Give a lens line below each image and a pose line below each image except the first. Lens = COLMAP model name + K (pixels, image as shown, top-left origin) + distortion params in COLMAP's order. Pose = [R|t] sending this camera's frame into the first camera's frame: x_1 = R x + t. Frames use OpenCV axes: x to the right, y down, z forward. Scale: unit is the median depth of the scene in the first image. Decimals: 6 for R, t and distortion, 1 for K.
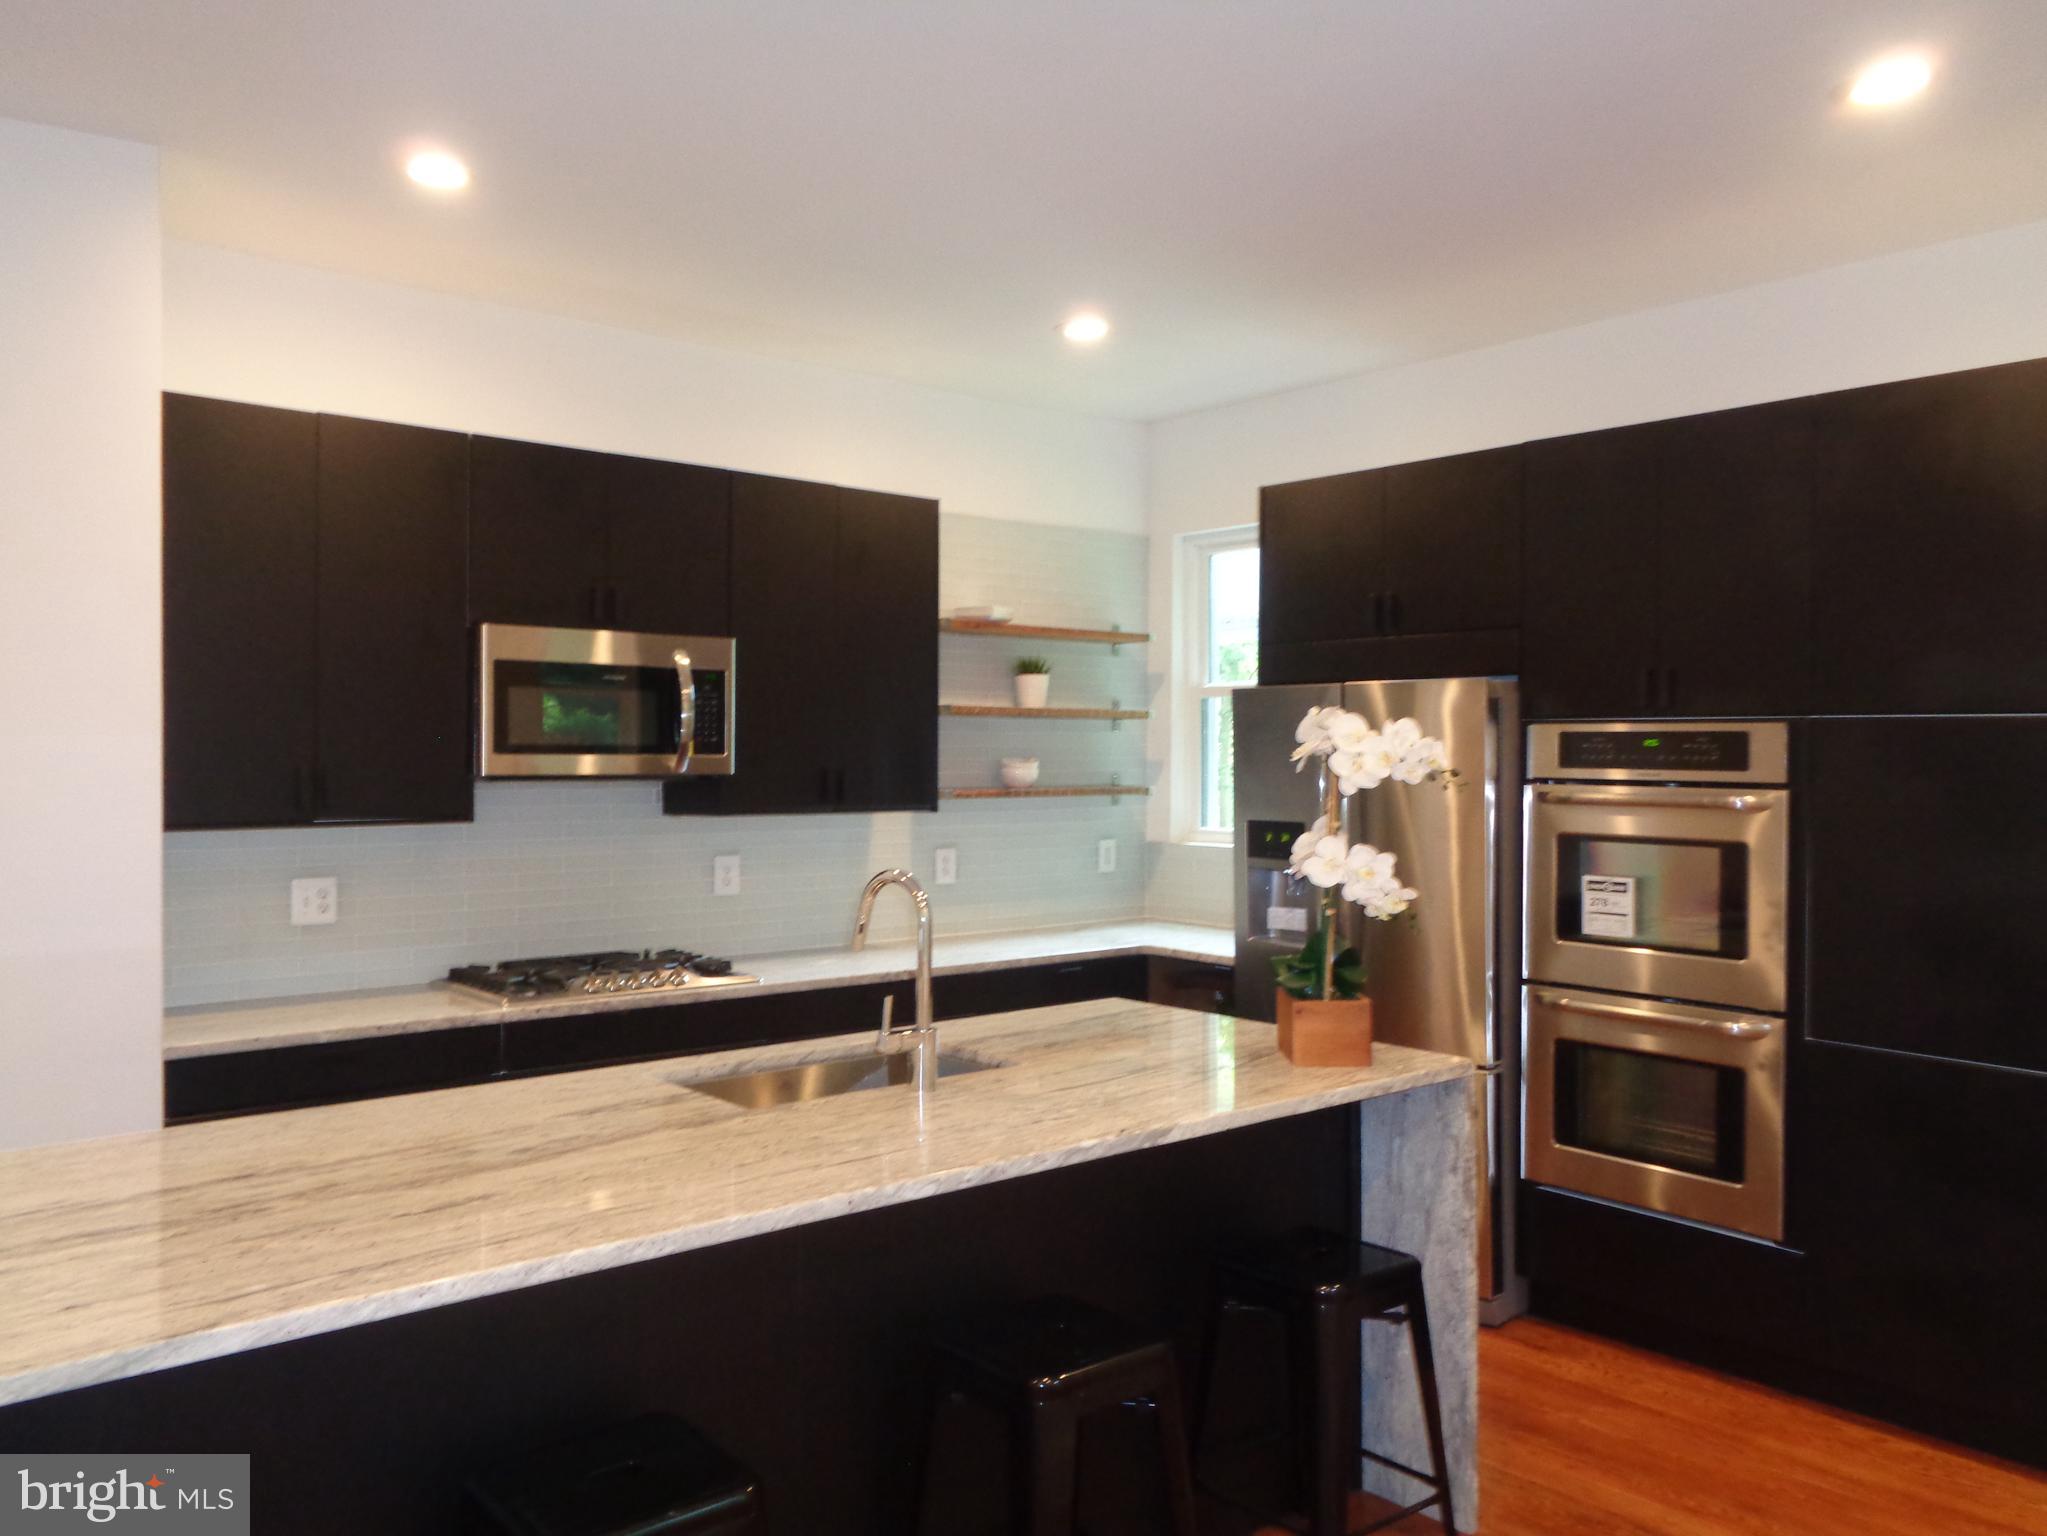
lens RADIAL K [[1563.3, 0, 1018.9], [0, 1563.3, 764.6], [0, 0, 1]] dist [0.039063, -0.013244]
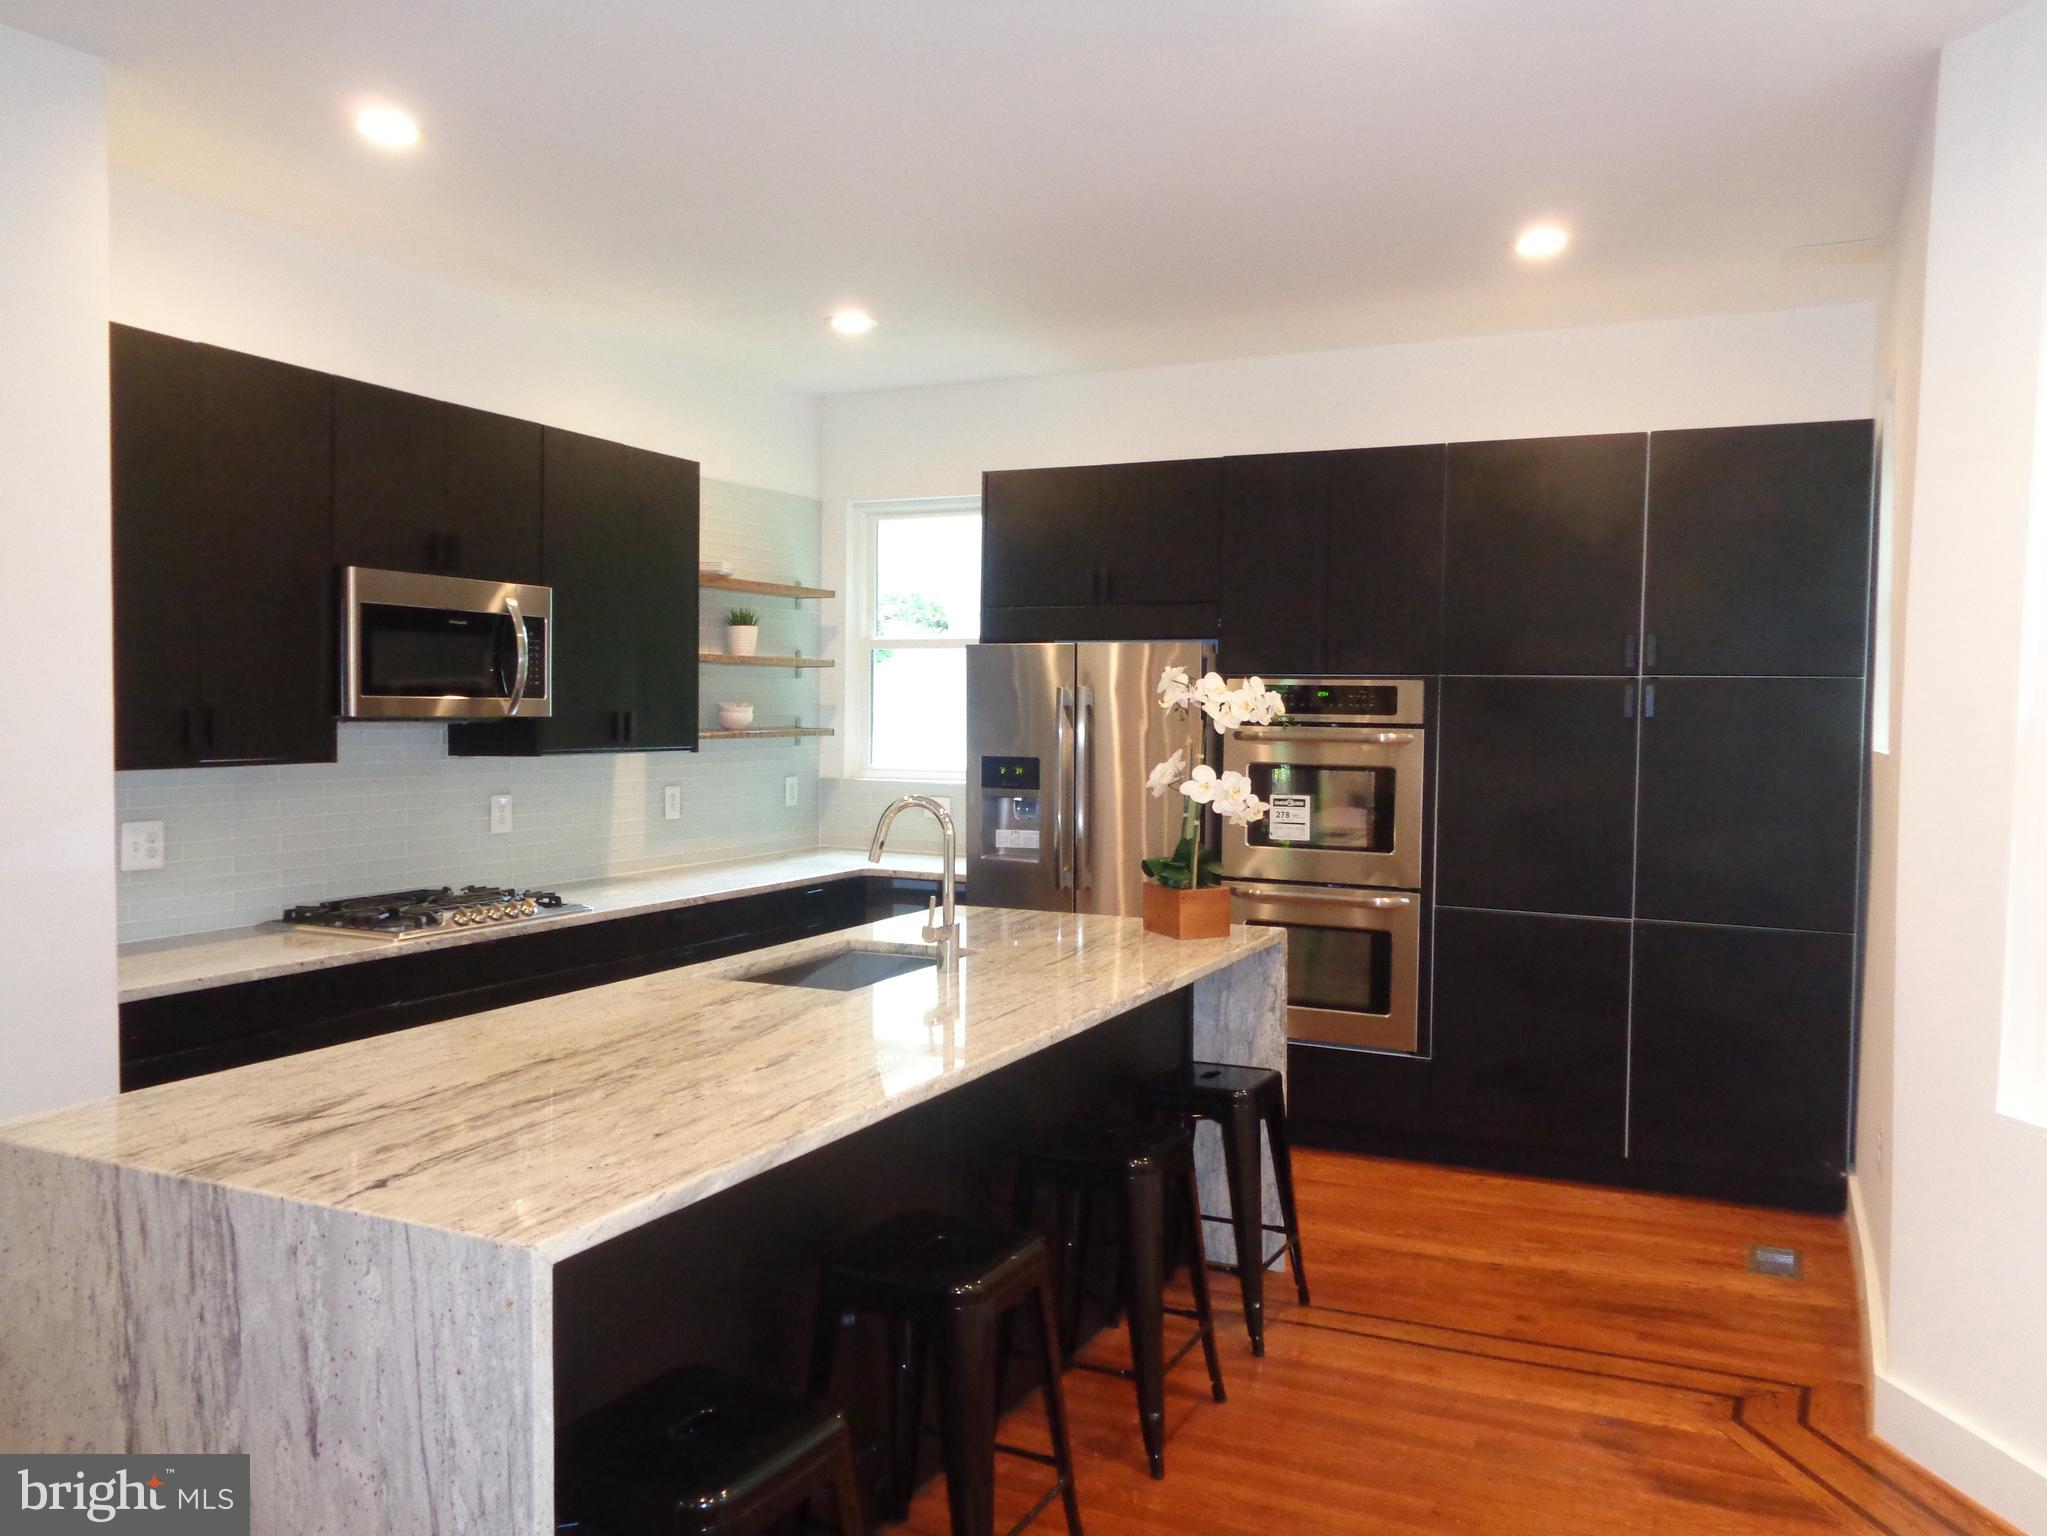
lens RADIAL K [[1563.3, 0, 1022.3], [0, 1563.3, 766.1], [0, 0, 1]] dist [0.039063, -0.013244]
pose [[0.914530, -0.010423, 0.404385, -0.356152], [-0.004130, 0.999375, 0.035100, 0.001519], [-0.404498, -0.033770, 0.913915, -0.106073]]
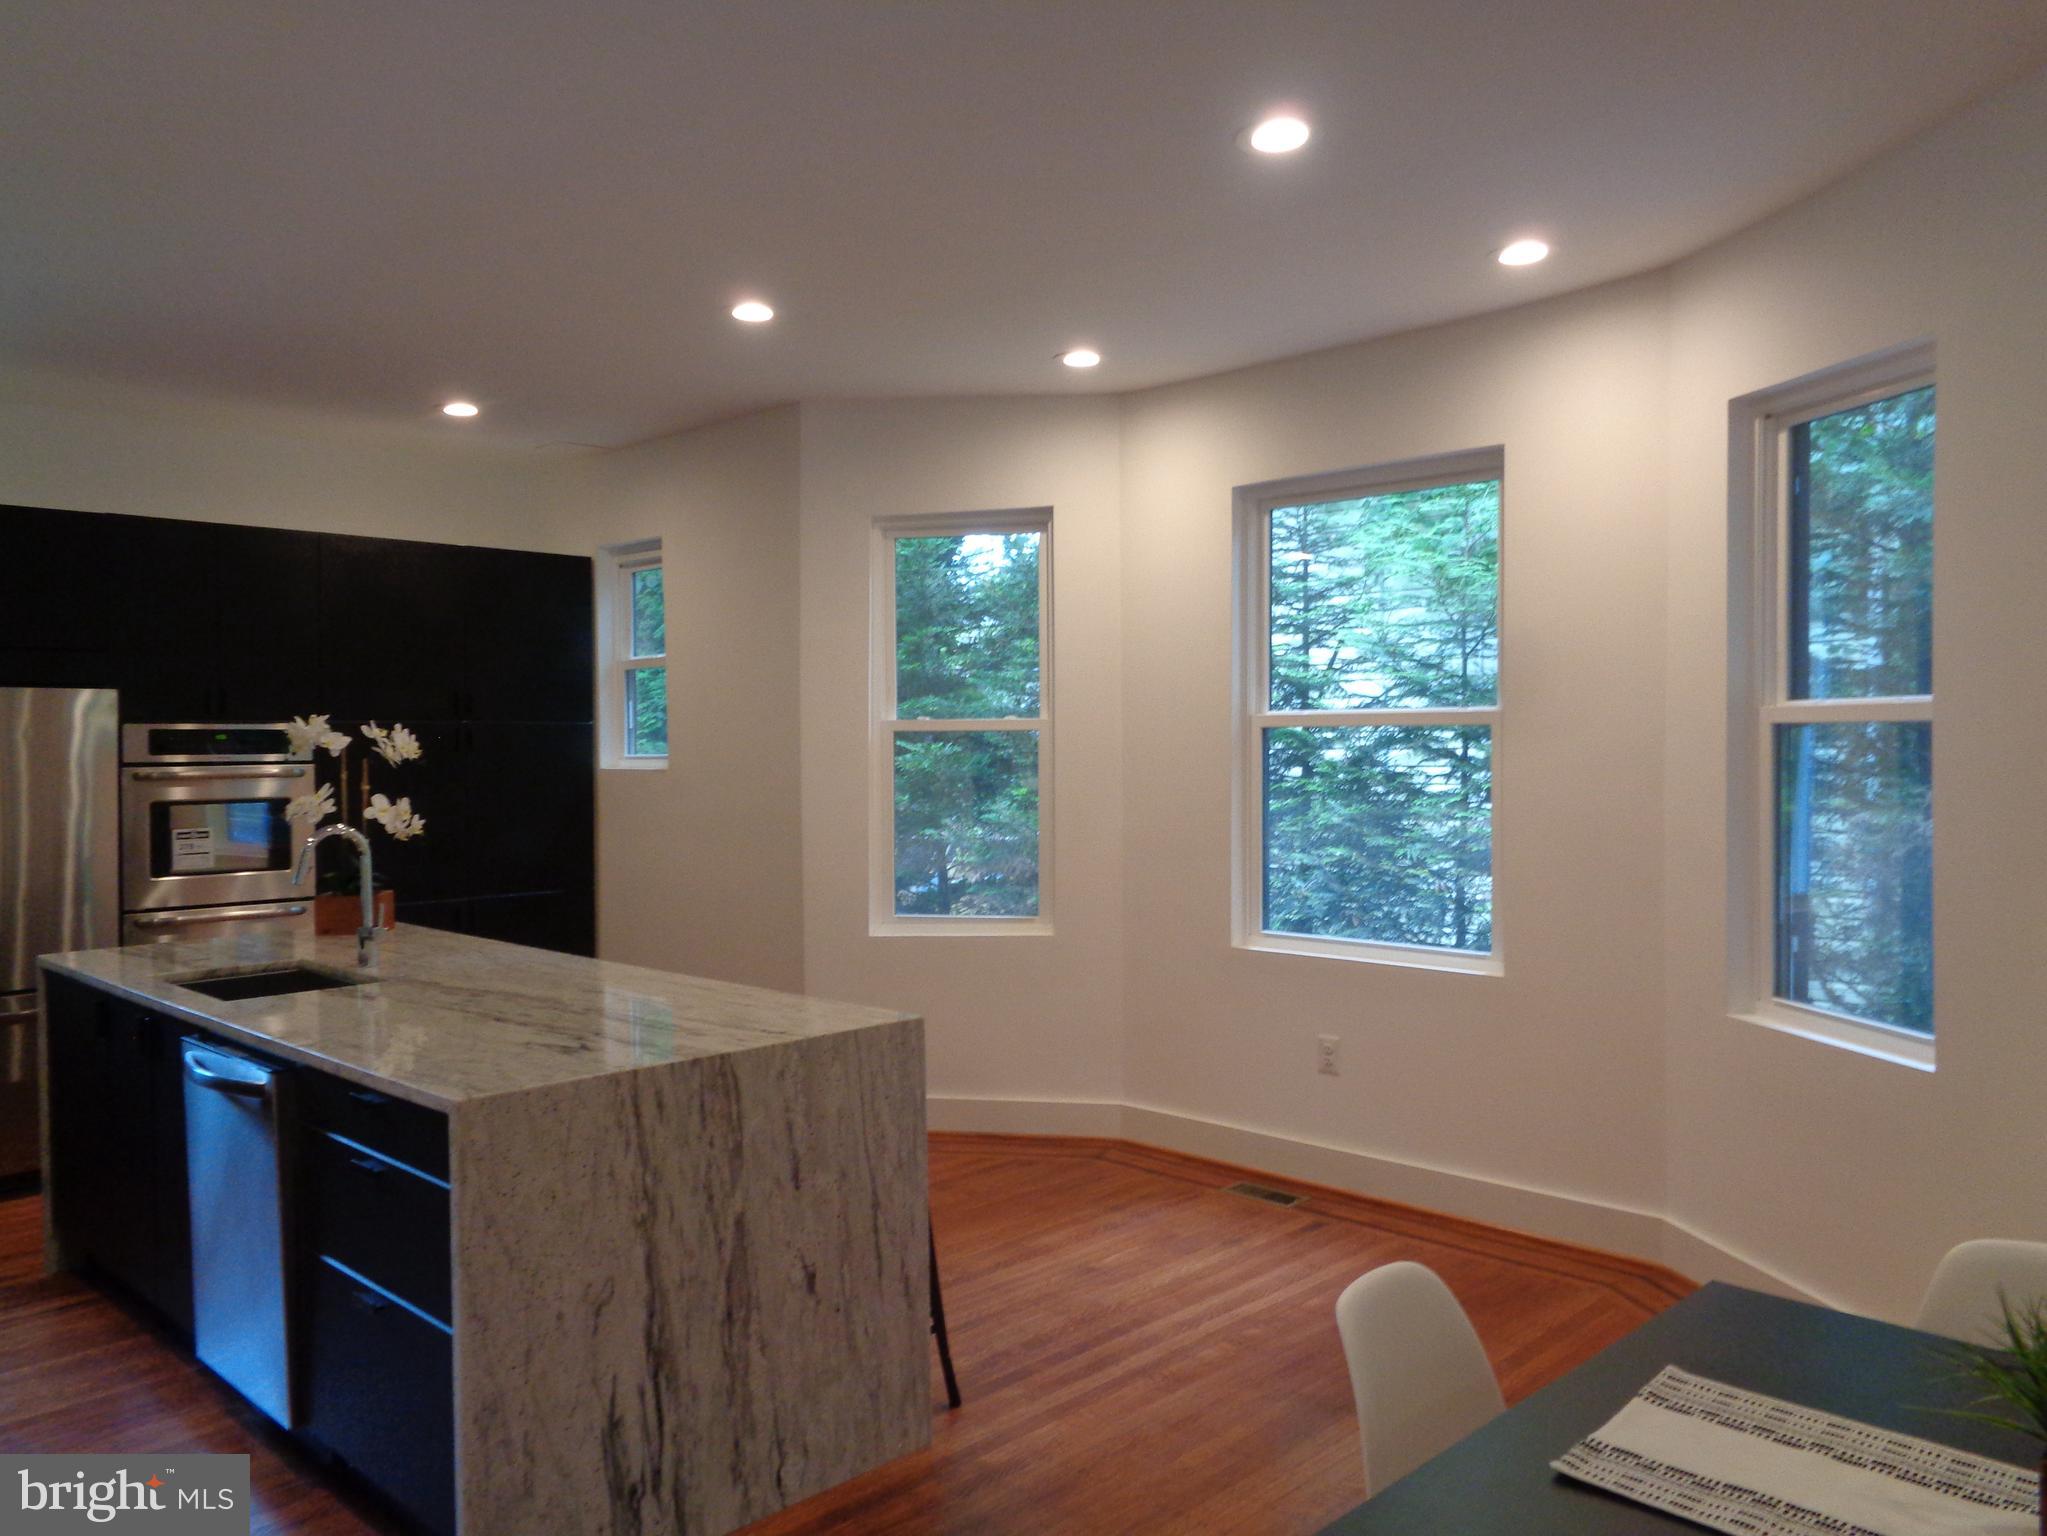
lens RADIAL K [[1563.3, 0, 1023.9], [0, 1563.3, 763.1], [0, 0, 1]] dist [0.039063, -0.013244]
pose [[-0.080316, -0.017395, 0.996618, -1.138801], [0.017156, 0.999675, 0.018831, -0.004224], [-0.996622, 0.018610, -0.079991, 0.338001]]
